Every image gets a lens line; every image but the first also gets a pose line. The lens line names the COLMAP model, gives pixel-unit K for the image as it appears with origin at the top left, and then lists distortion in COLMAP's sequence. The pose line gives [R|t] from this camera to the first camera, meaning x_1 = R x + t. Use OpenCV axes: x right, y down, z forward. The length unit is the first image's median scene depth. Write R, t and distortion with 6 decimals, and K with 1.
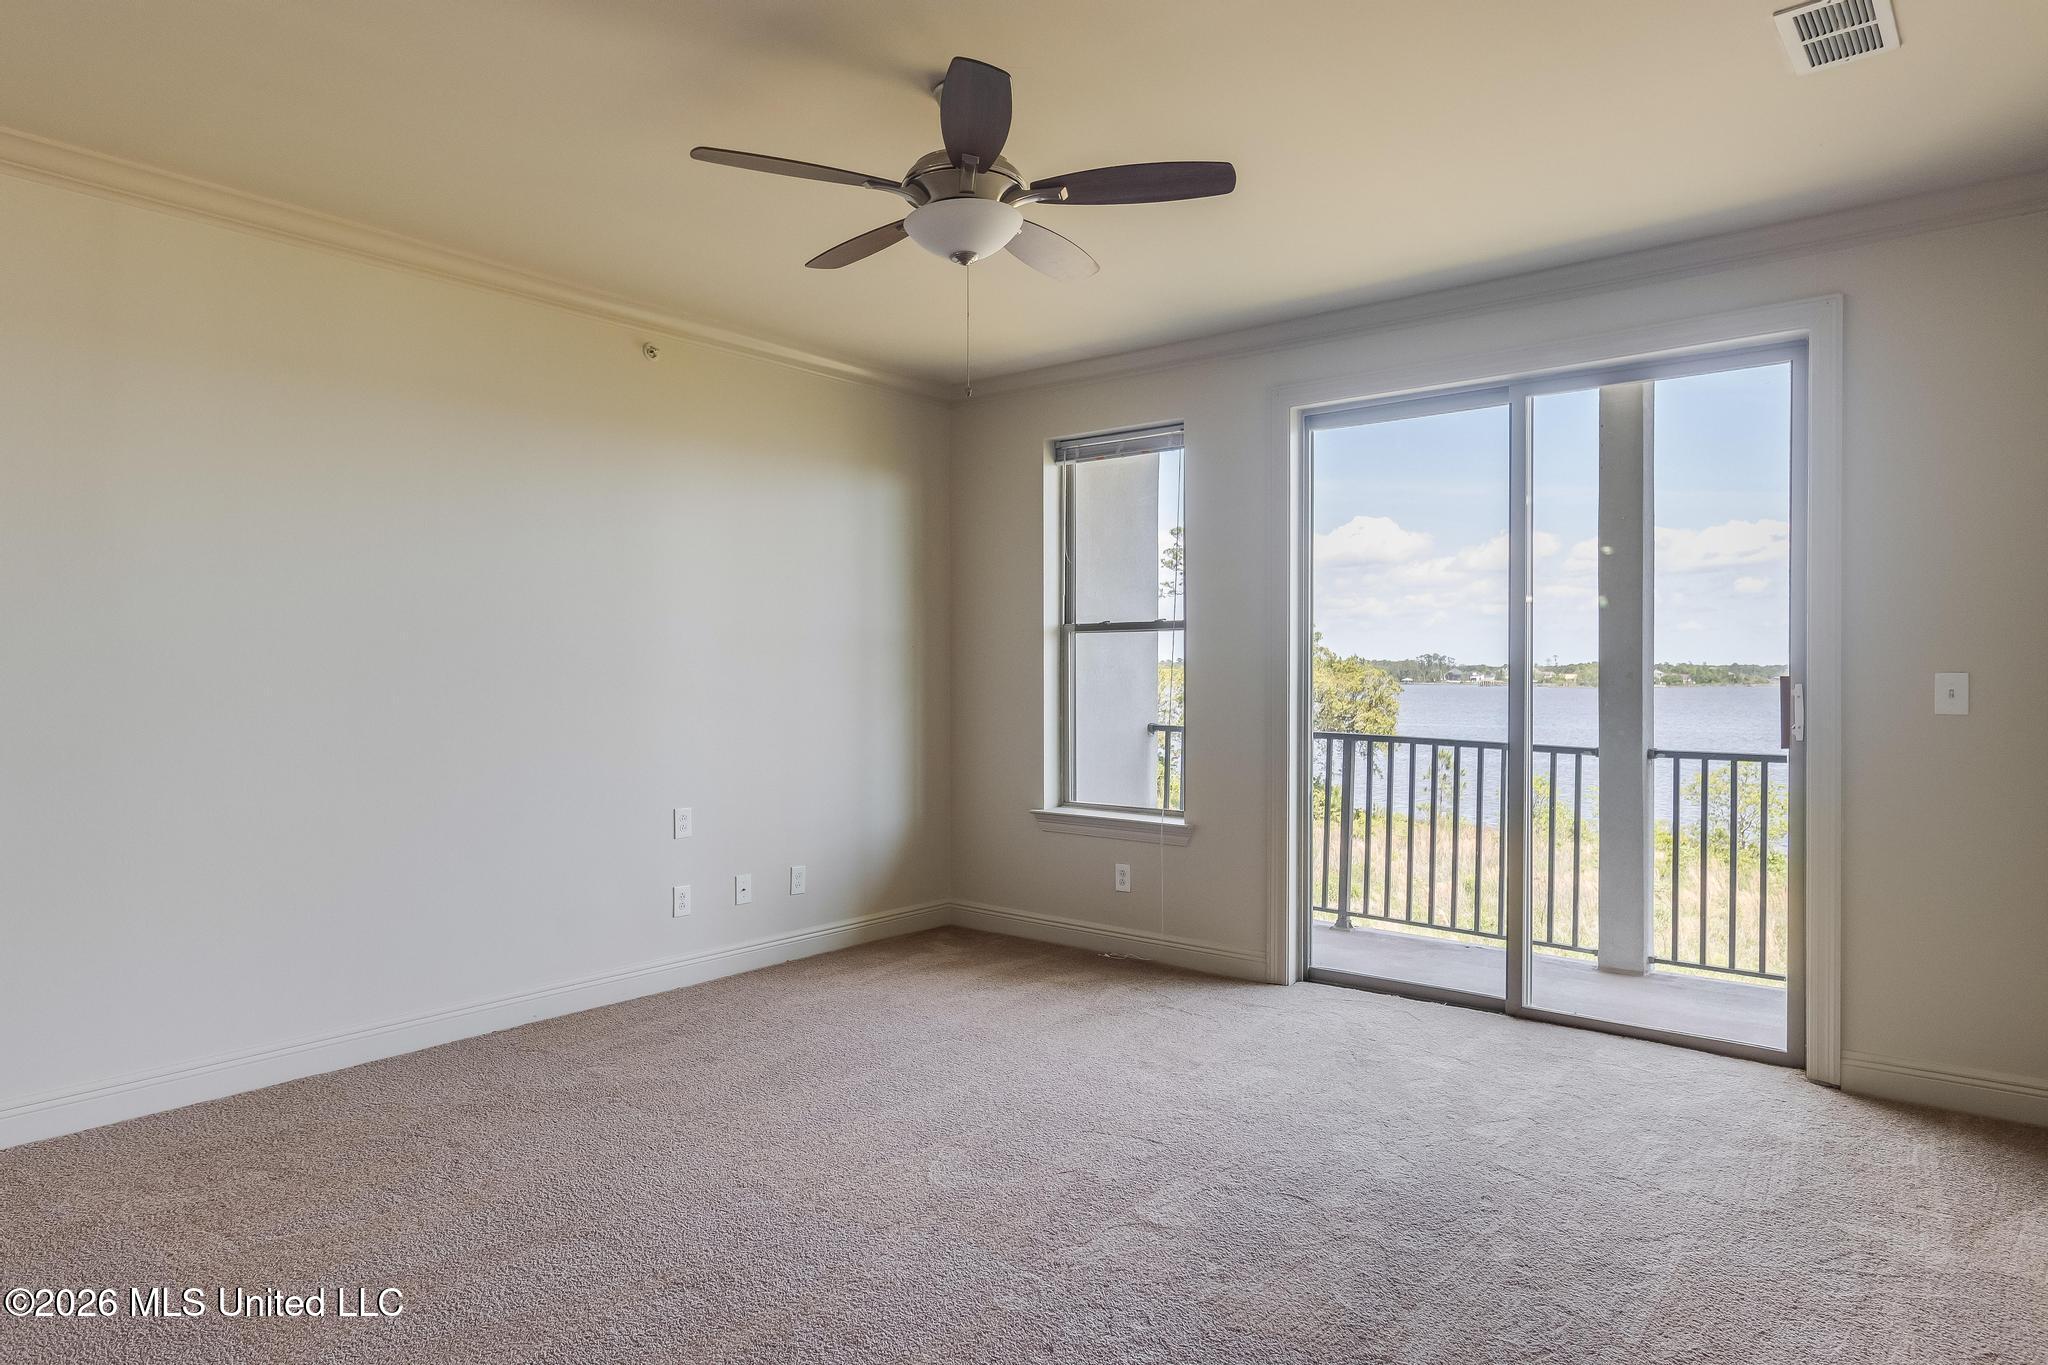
lens RADIAL K [[1192.1, 0, 1008.9], [0, 1192.1, 677.8], [0, 0, 1]] dist [0.007730, 0.002624]
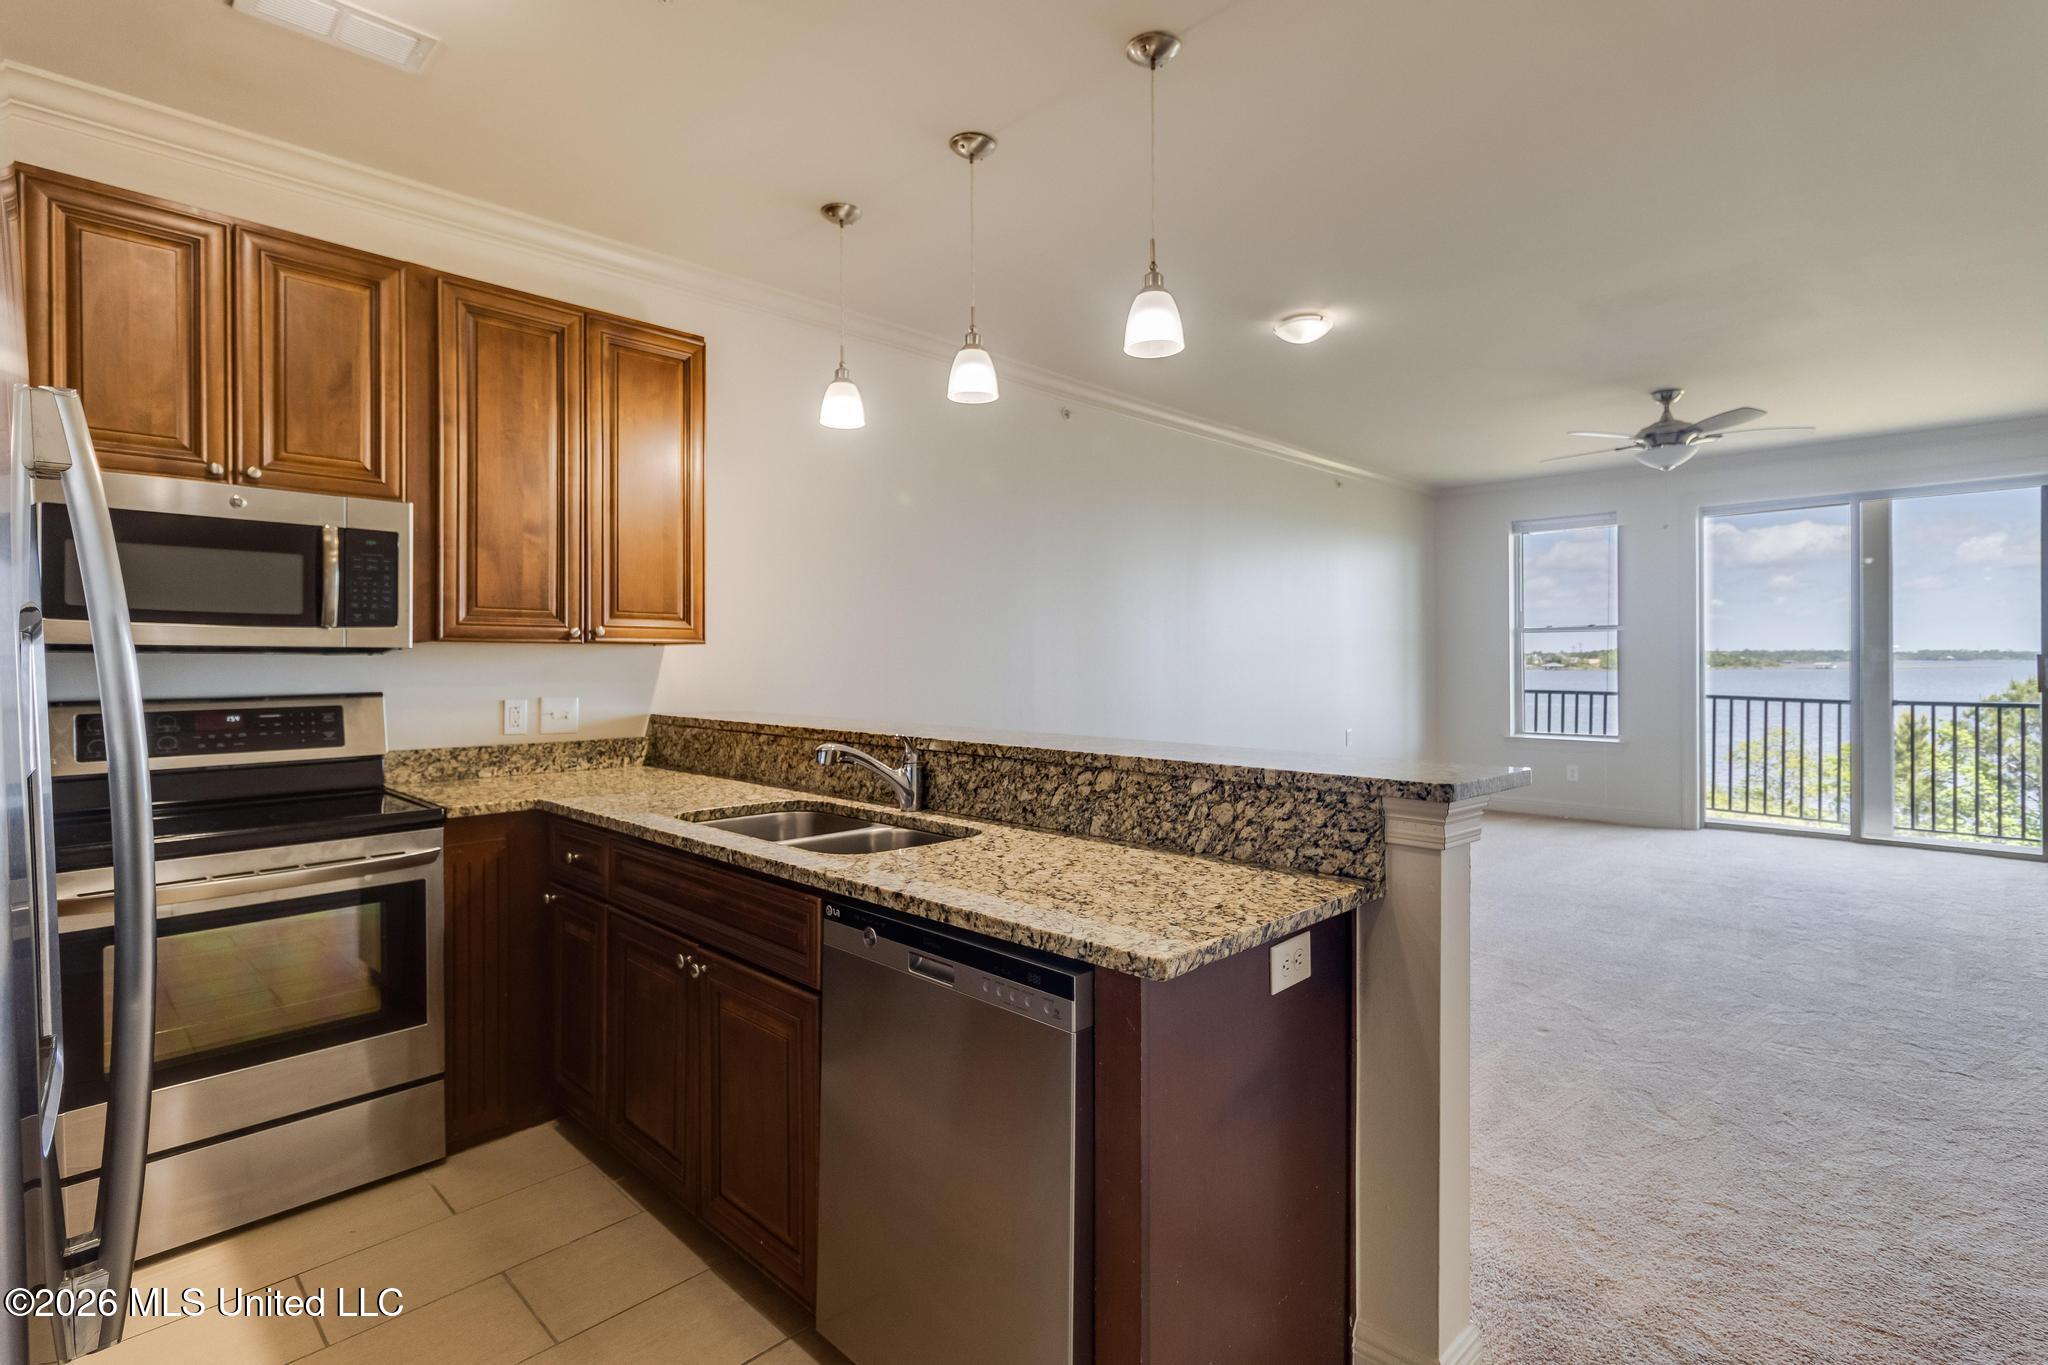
lens RADIAL K [[986.3, 0, 1003.6], [0, 986.3, 663.1], [0, 0, 1]] dist [0.010173, 0.000467]
pose [[0.995478, -0.004804, -0.094872, -0.569229], [0.004619, 0.999987, -0.002169, 0.006224], [0.094881, 0.001721, 0.995487, -0.496768]]
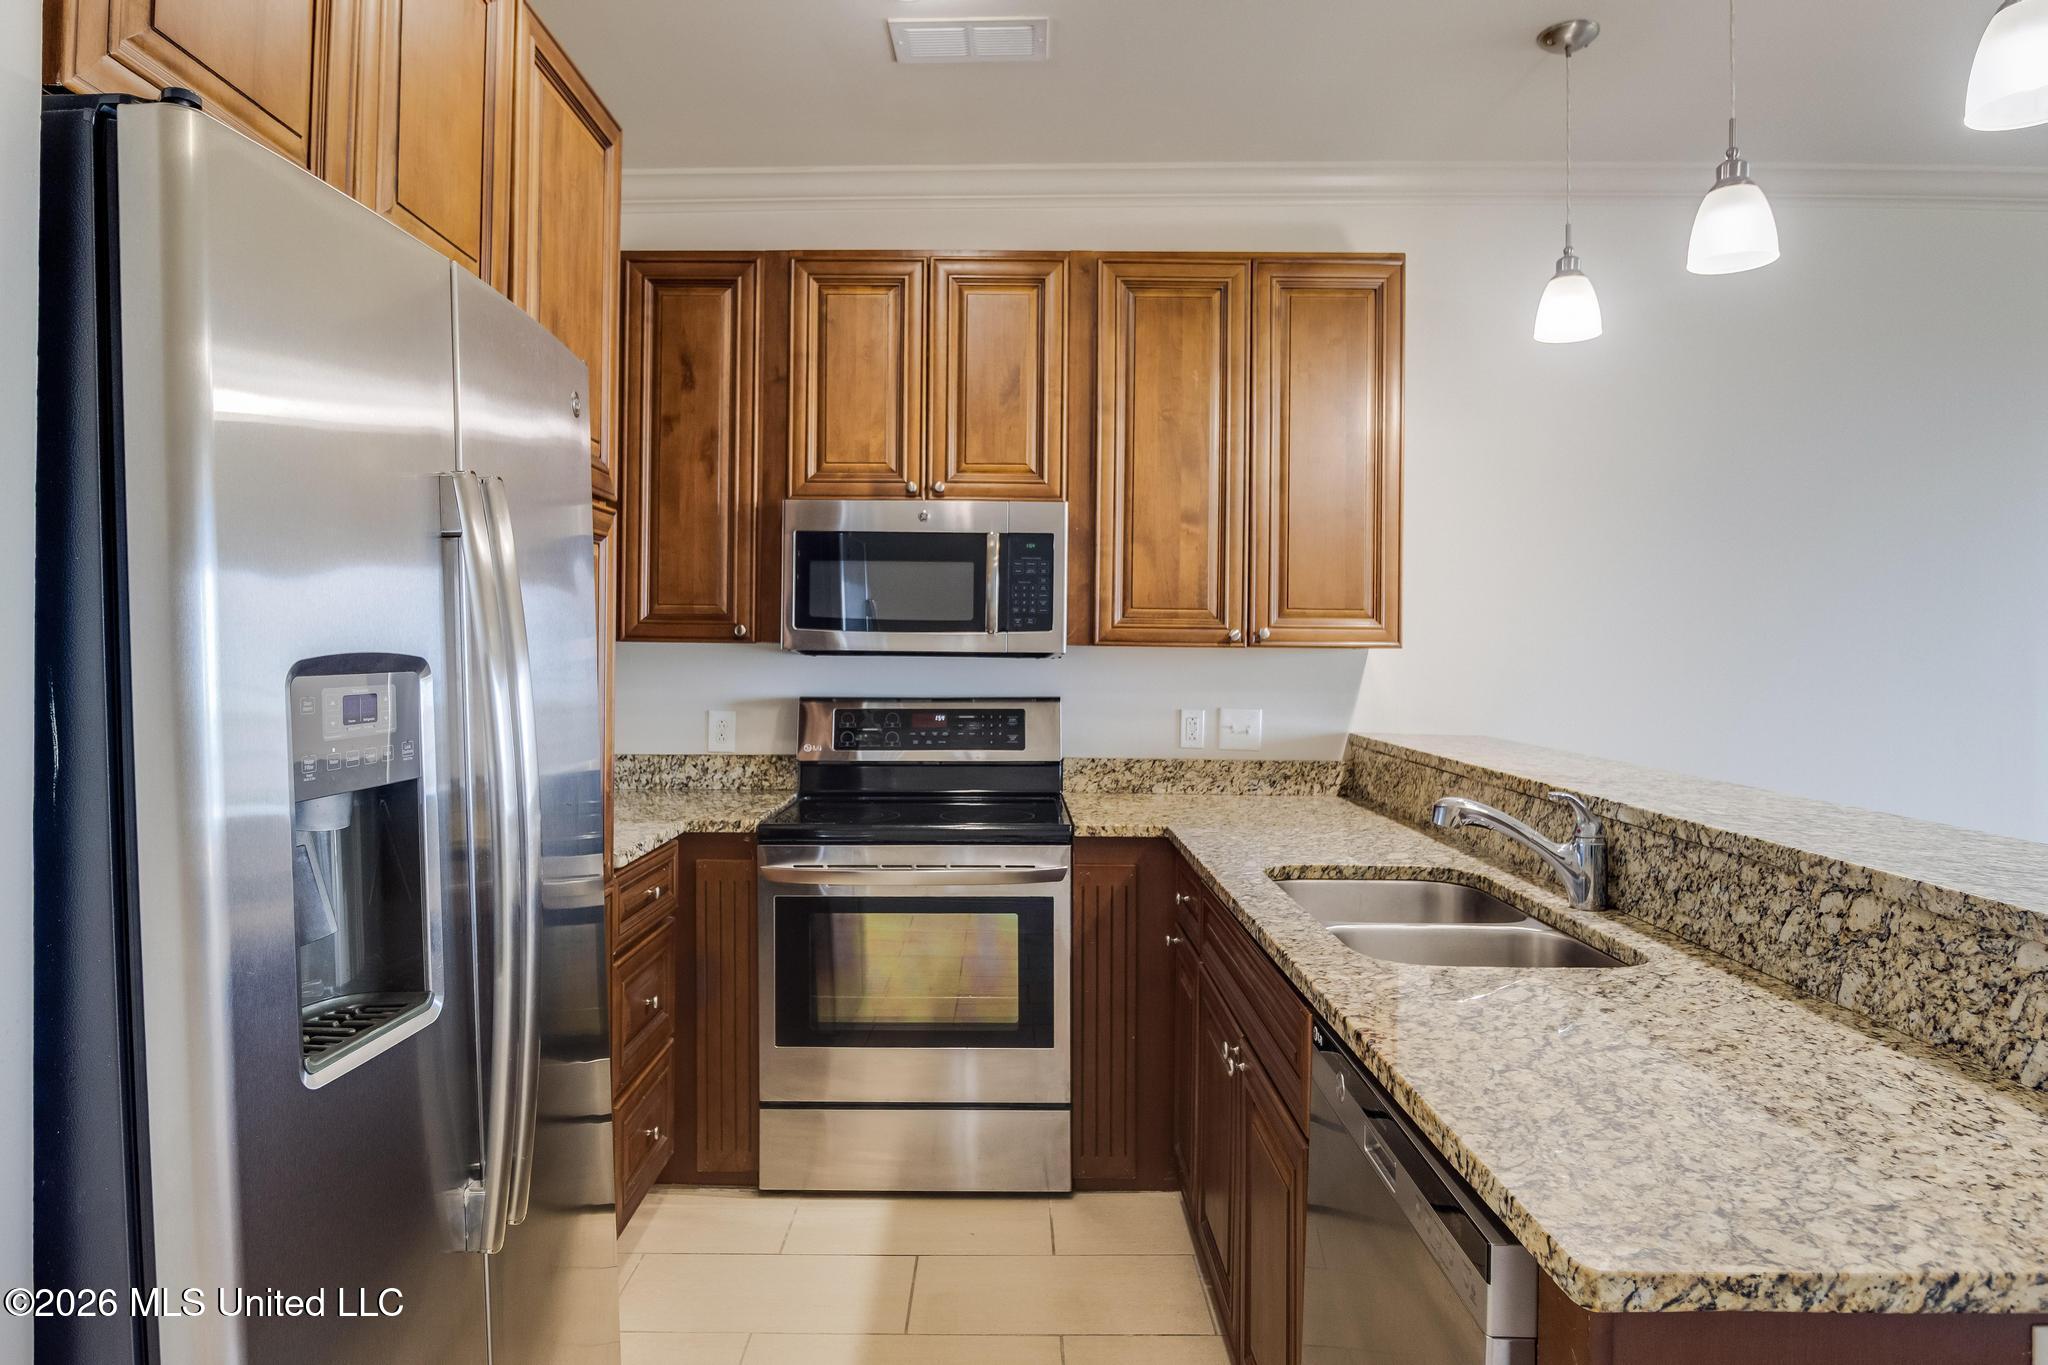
lens RADIAL K [[1201.4, 0, 988.3], [0, 1201.4, 655.7], [0, 0, 1]] dist [-0.024645, 0.001723]
pose [[0.623289, 0.007328, -0.781957, -0.392395], [-0.009544, 0.999953, 0.001764, -0.013490], [0.781933, 0.006364, 0.623330, -0.335076]]
